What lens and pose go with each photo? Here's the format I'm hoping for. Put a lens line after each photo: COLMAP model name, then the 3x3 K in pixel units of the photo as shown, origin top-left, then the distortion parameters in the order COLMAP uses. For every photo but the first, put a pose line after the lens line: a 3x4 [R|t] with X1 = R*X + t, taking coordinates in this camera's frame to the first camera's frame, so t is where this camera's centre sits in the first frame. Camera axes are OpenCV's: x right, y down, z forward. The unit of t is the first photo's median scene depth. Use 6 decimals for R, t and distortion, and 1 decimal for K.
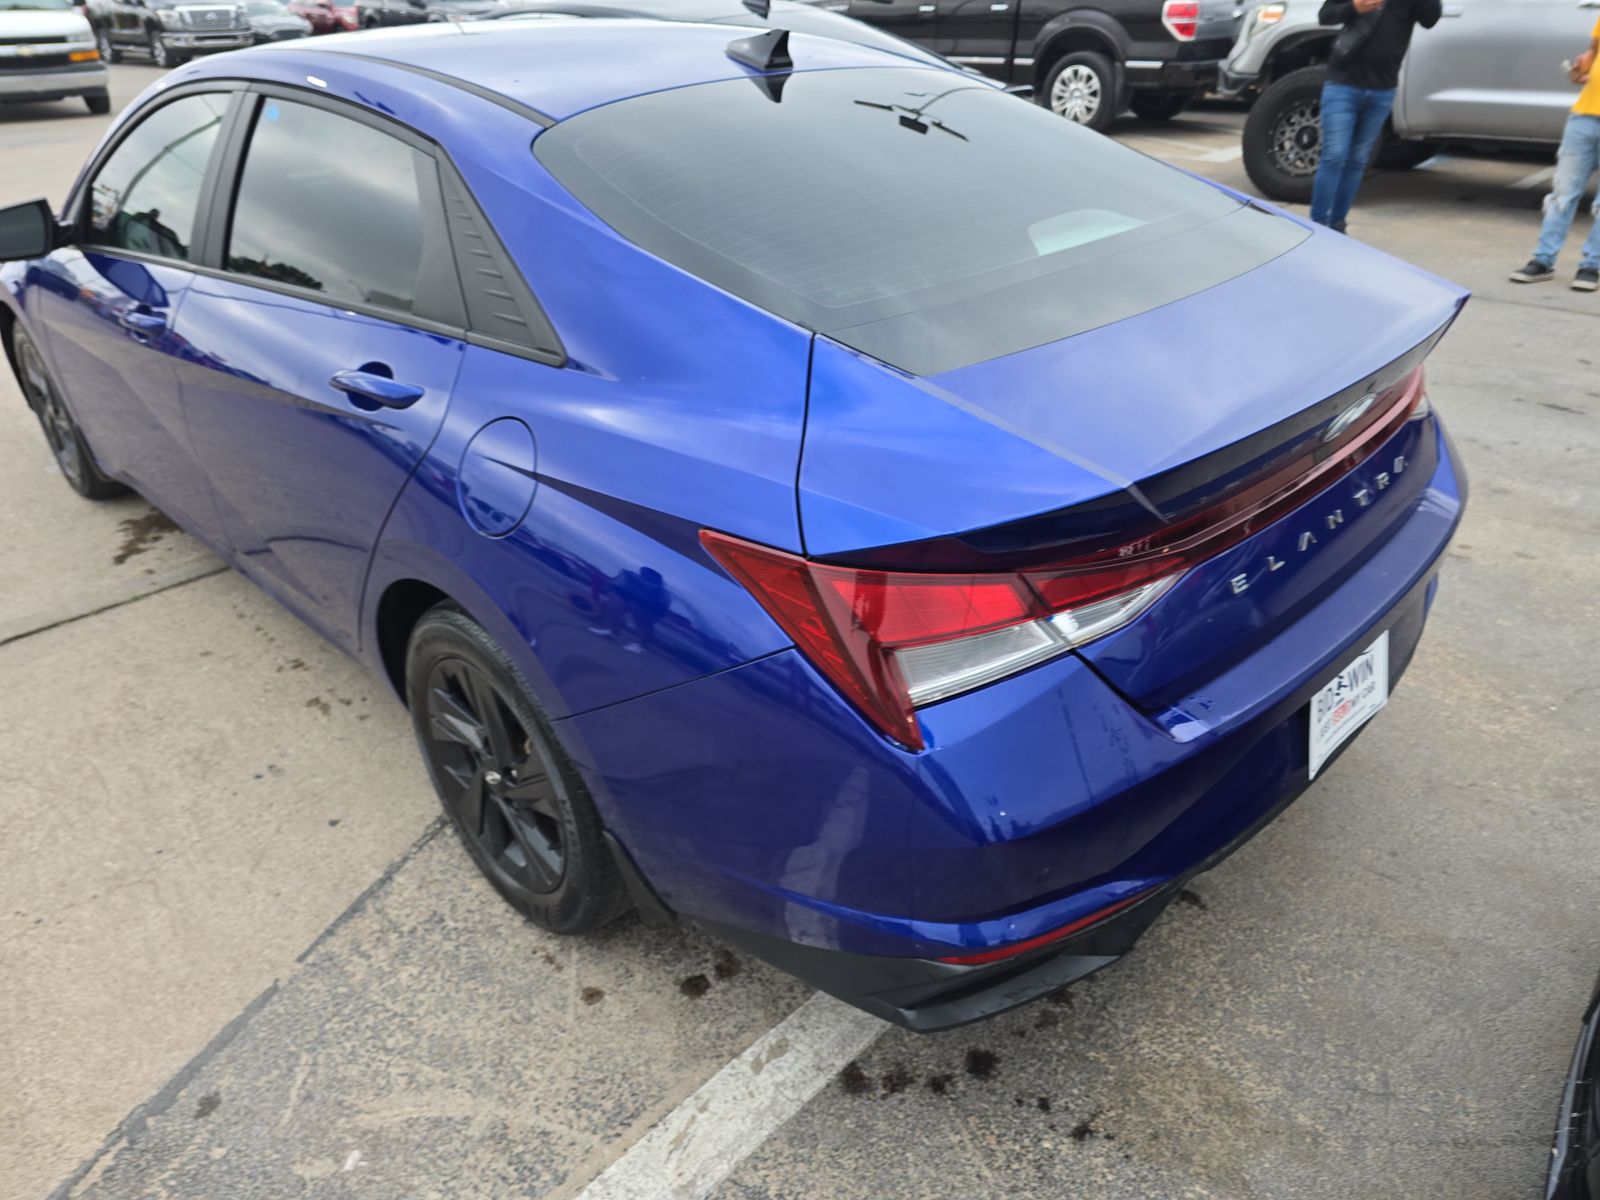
lens RADIAL K [[1097.4, 0, 800.0], [0, 1097.4, 600.0], [0, 0, 1]] dist [0.005703, -0.001251]
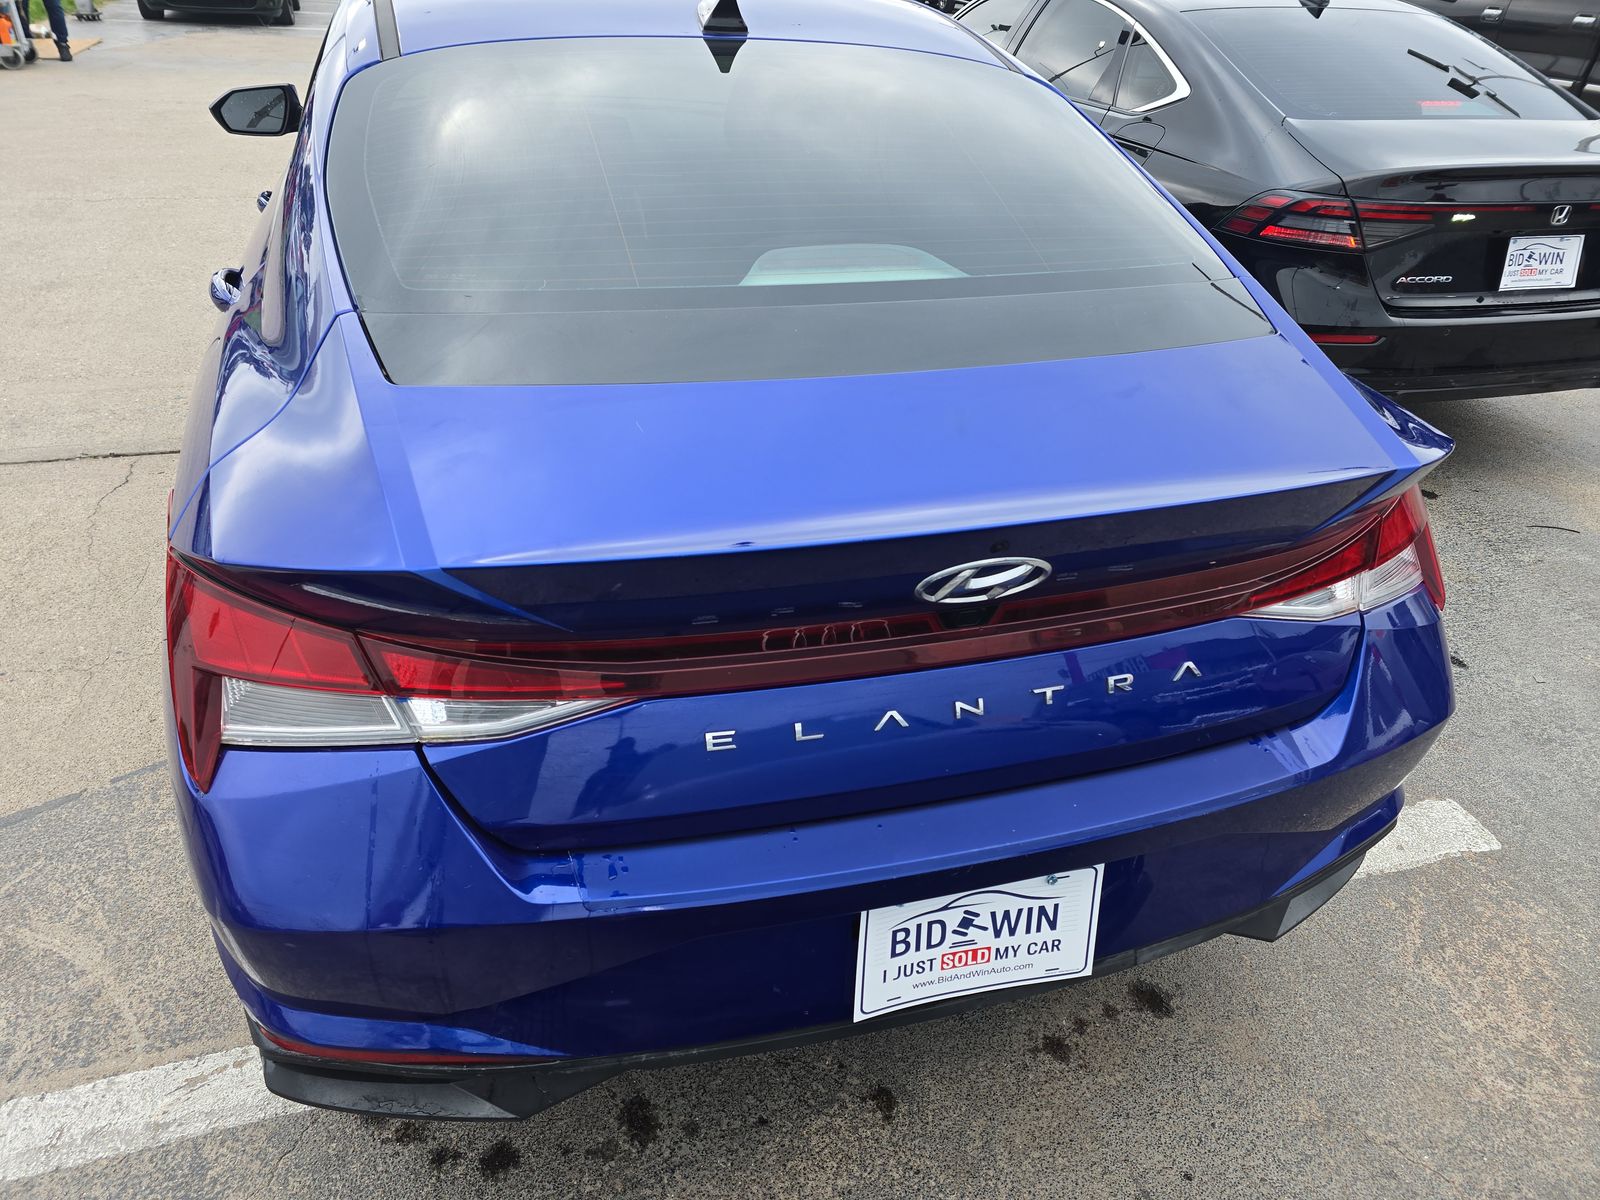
lens RADIAL K [[1079.4, 0, 807.1], [0, 1079.4, 595.9], [0, 0, 1]] dist [0.041029, -0.040780]
pose [[0.881578, 0.294831, -0.368639, 0.588272], [-0.285806, 0.954922, 0.080243, -0.161360], [0.375680, 0.034619, 0.926103, 0.262305]]
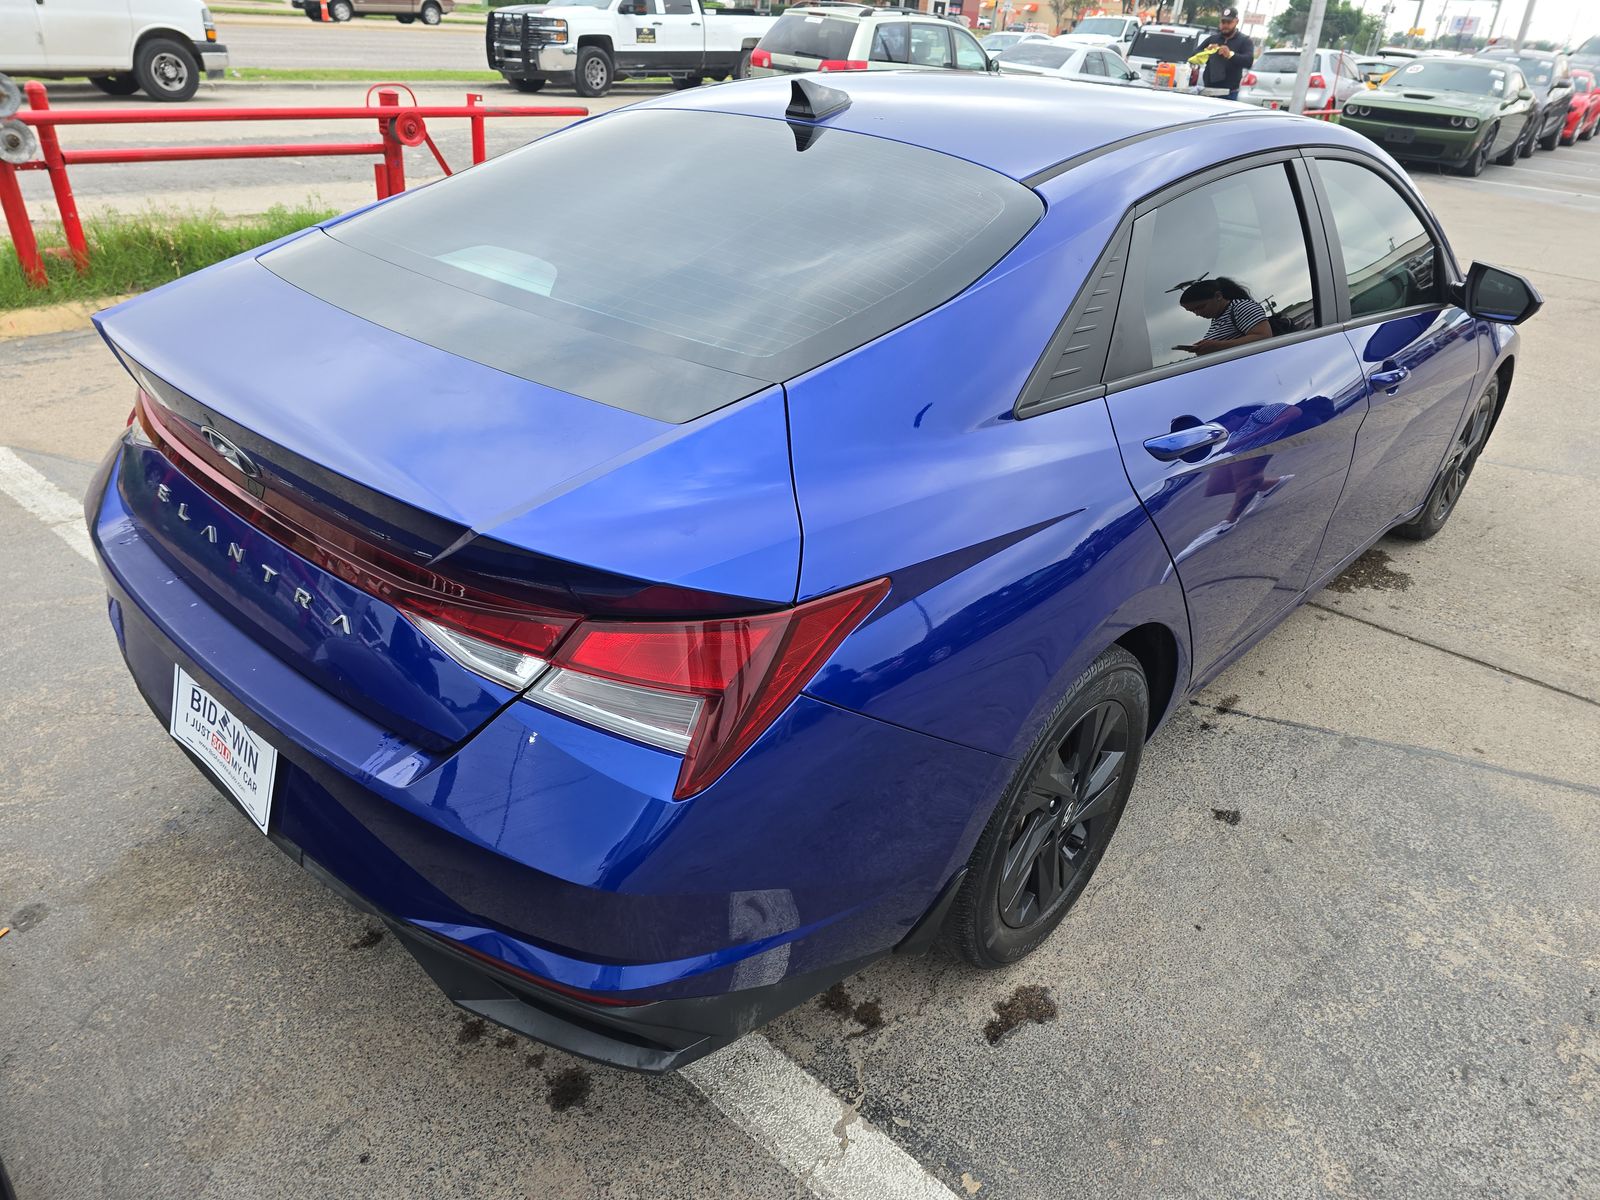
lens RADIAL K [[1081.0, 0, 800.0], [0, 1081.0, 600.0], [0, 0, 1]] dist [0.000494, -0.003098]
pose [[0.061757, 0.495859, -0.866204, 1.269164], [-0.554153, 0.738842, 0.383442, -0.635804], [0.830121, 0.456329, 0.320410, 1.043394]]
